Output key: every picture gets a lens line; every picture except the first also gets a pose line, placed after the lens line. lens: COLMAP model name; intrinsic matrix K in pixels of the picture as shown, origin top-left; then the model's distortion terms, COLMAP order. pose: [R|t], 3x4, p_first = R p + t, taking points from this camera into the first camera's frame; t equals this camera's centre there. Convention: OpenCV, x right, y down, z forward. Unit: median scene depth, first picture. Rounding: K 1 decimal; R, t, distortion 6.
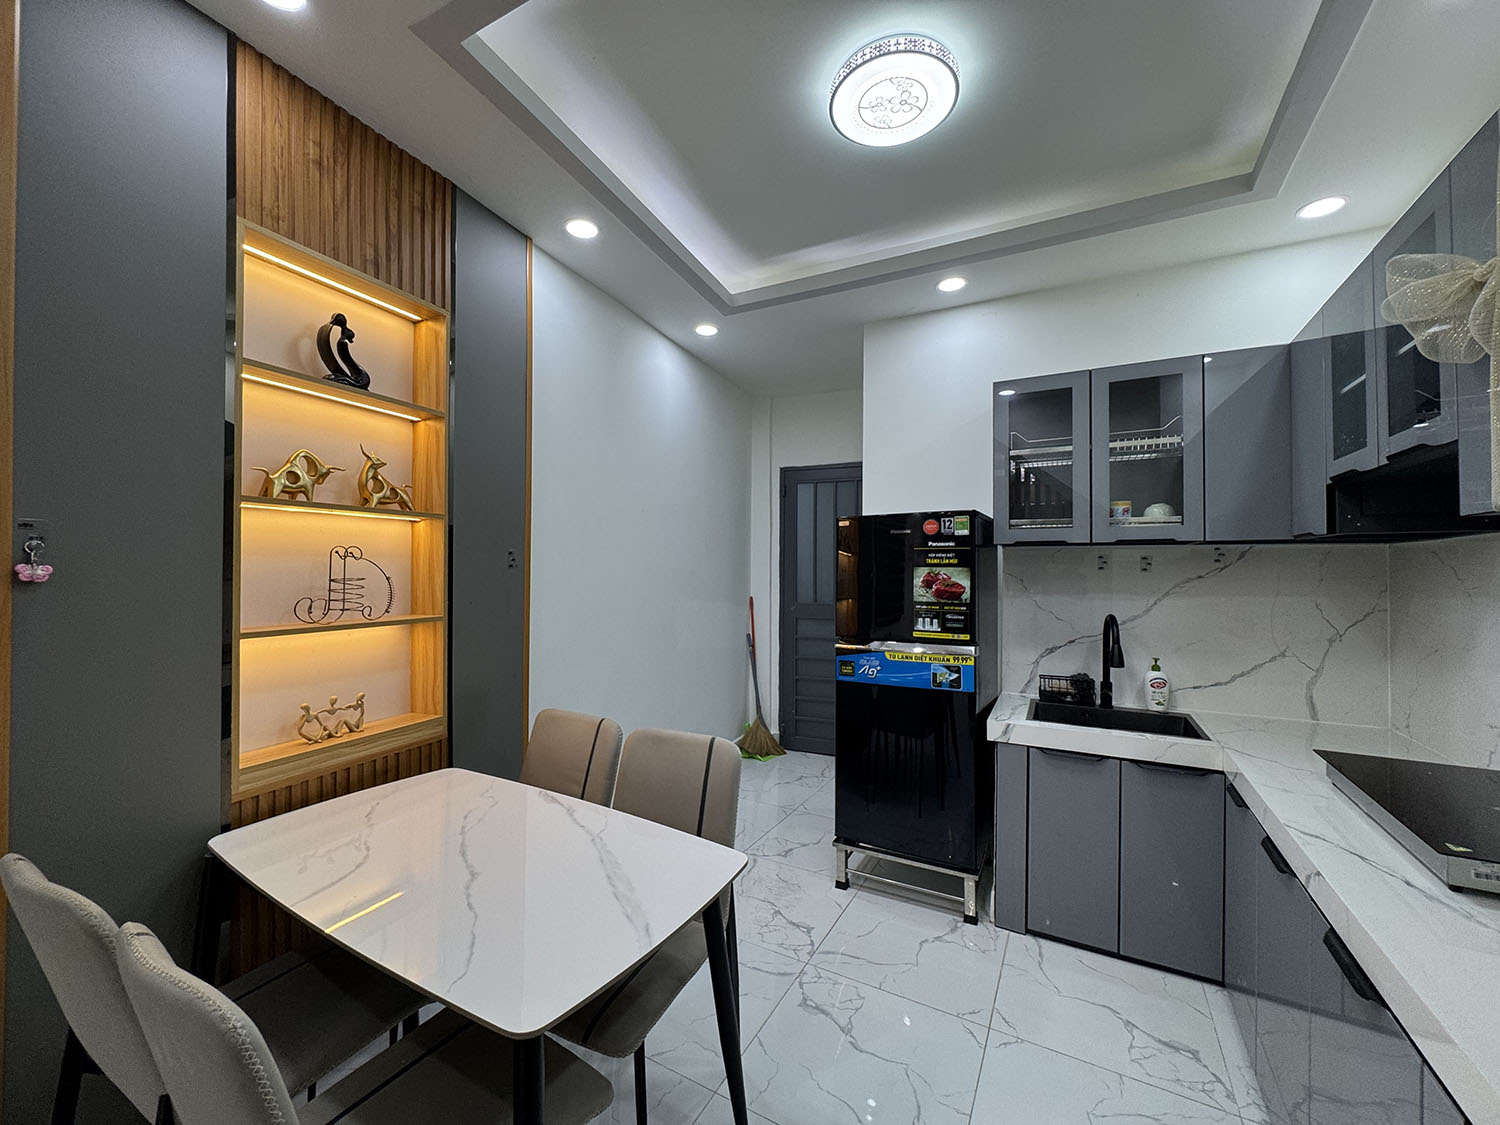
lens RADIAL K [[603.6, 0, 749.6], [0, 603.6, 565.3], [0, 0, 1]] dist [-0.006677, 0.003790]
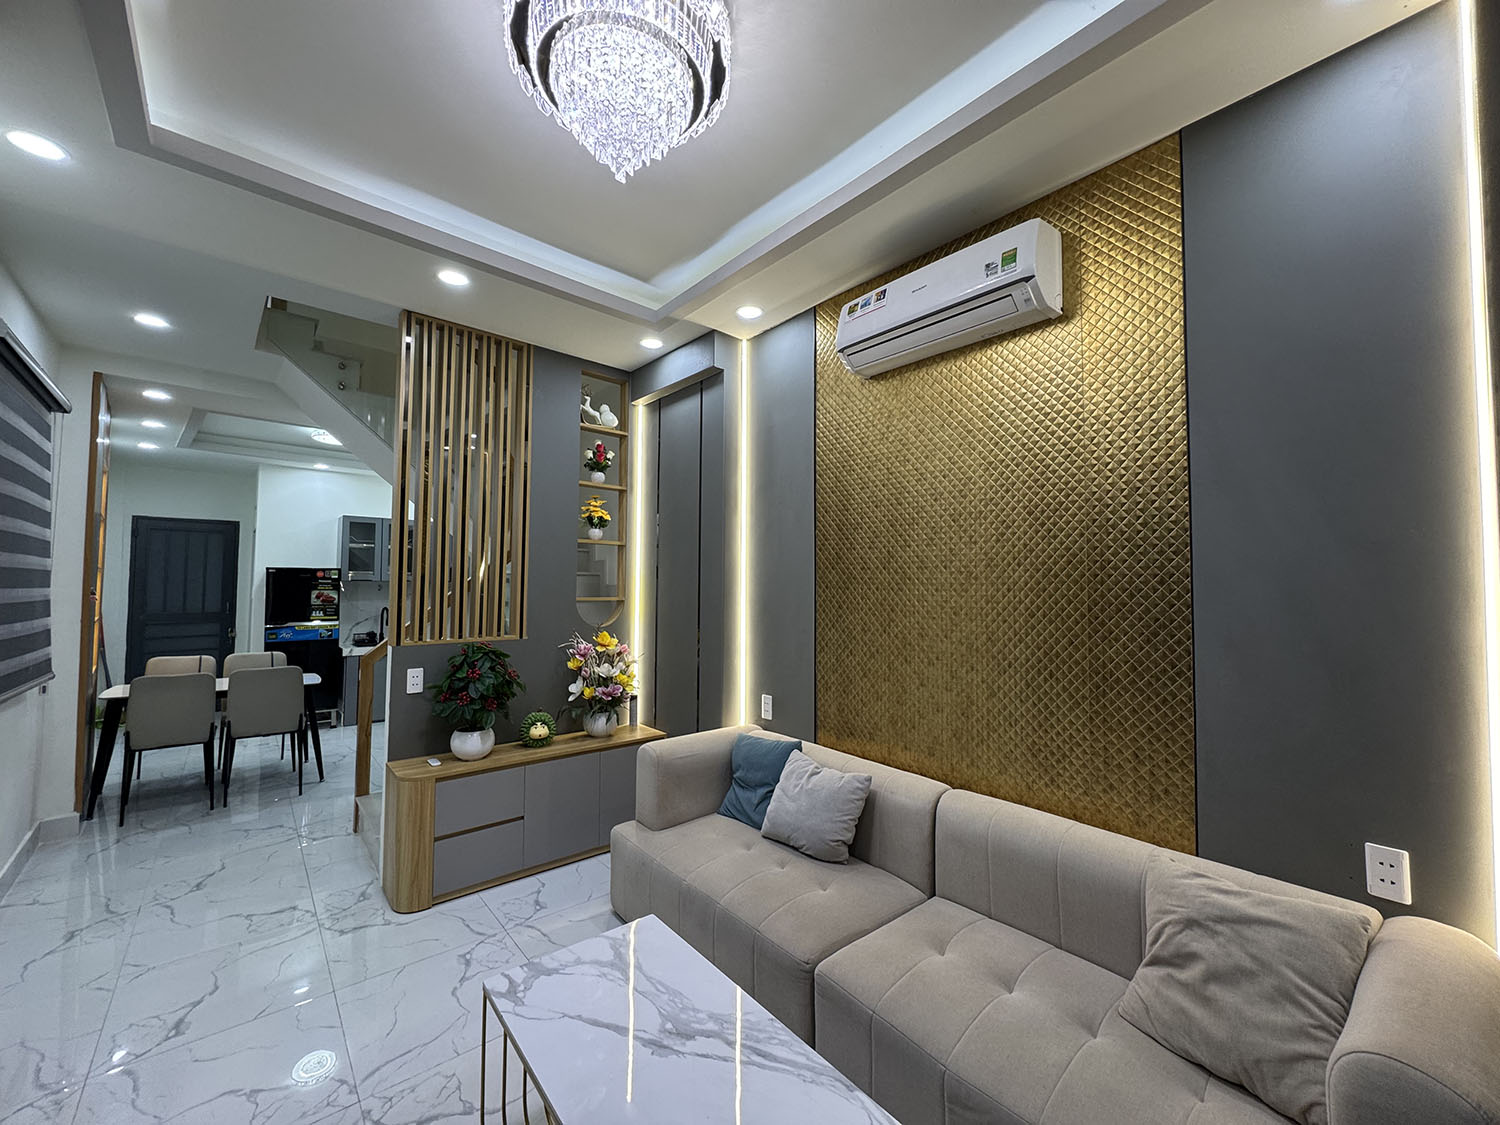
lens RADIAL K [[603.6, 0, 747.2], [0, 603.6, 557.9], [0, 0, 1]] dist [-0.006677, 0.003790]
pose [[0.357936, 0.039329, 0.932917, -1.391190], [-0.009725, 0.999215, -0.038393, -0.052511], [-0.933695, 0.004669, 0.358038, -1.533414]]
